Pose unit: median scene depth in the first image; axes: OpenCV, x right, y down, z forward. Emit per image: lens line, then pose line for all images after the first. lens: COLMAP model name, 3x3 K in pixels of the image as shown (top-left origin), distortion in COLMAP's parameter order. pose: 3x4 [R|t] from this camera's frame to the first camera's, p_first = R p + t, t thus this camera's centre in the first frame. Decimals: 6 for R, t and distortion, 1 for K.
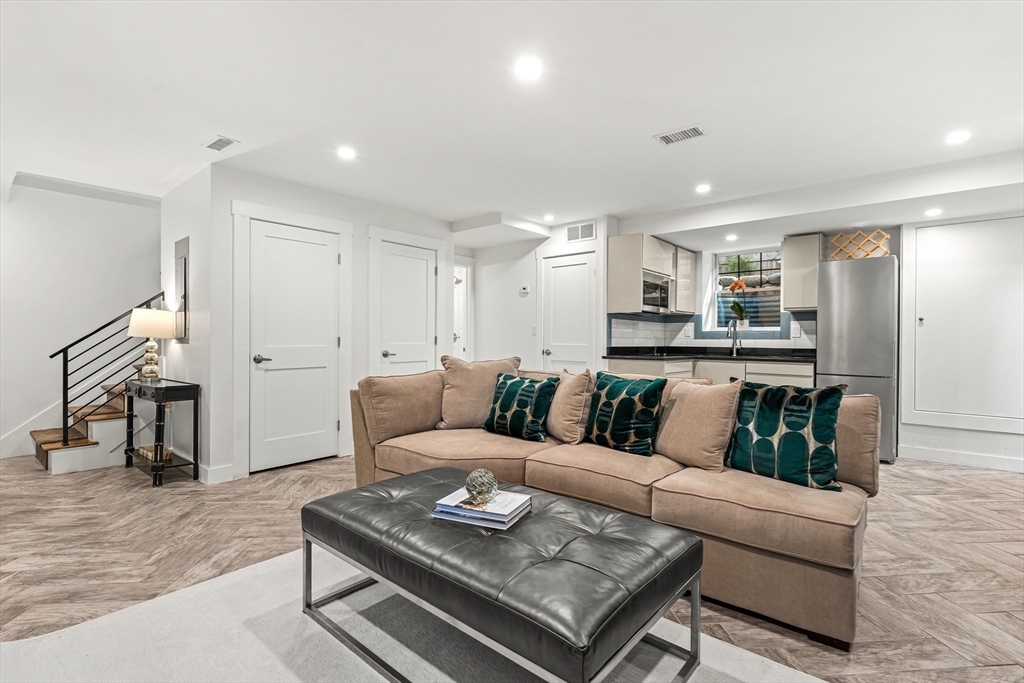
lens RADIAL K [[477.0, 0, 513.9], [0, 477.0, 335.4], [0, 0, 1]] dist [0.002313, 0.000792]
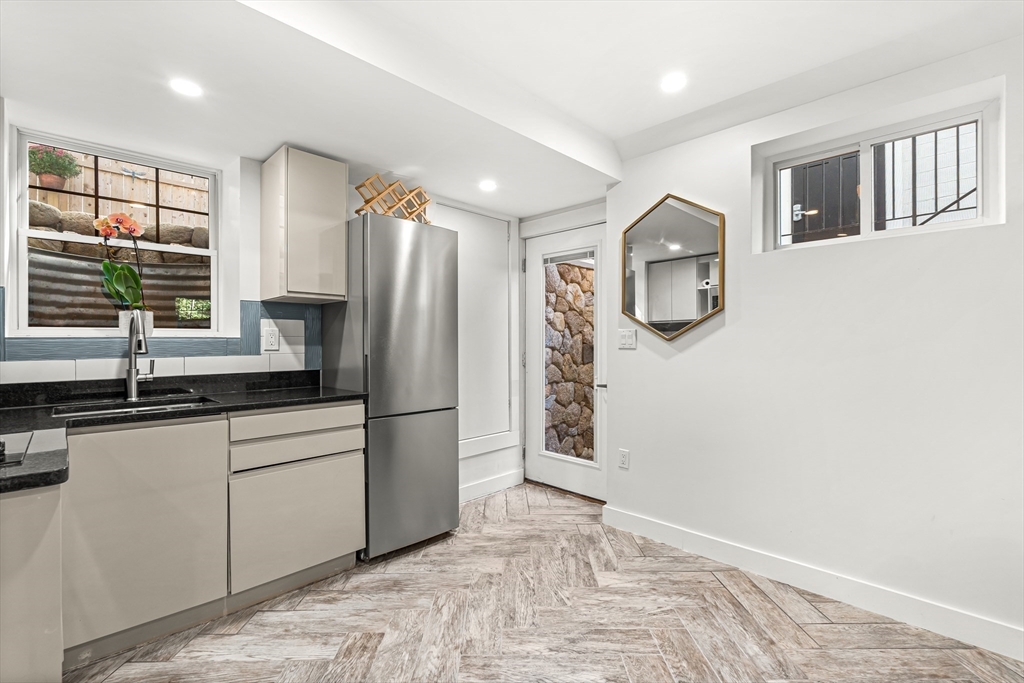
lens RADIAL K [[451.6, 0, 508.6], [0, 451.6, 341.3], [0, 0, 1]] dist [-0.001006, -0.000315]
pose [[0.079235, -0.002227, 0.996854, 0.116797], [0.000158, 0.999998, 0.002222, -0.006770], [-0.996856, -0.000019, 0.079235, 0.686402]]
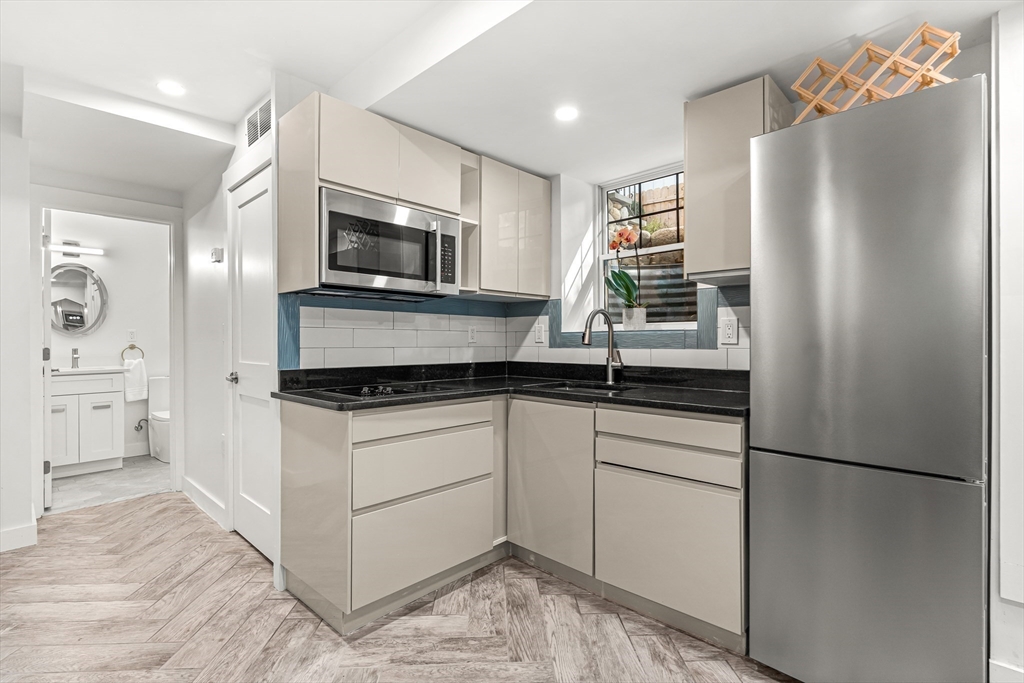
lens RADIAL K [[477.0, 0, 516.5], [0, 477.0, 337.5], [0, 0, 1]] dist [0.002313, 0.000792]
pose [[0.999086, -0.009997, -0.041568, 0.404759], [0.009978, 0.999950, -0.000665, -0.003700], [0.041573, 0.000249, 0.999135, 0.540392]]
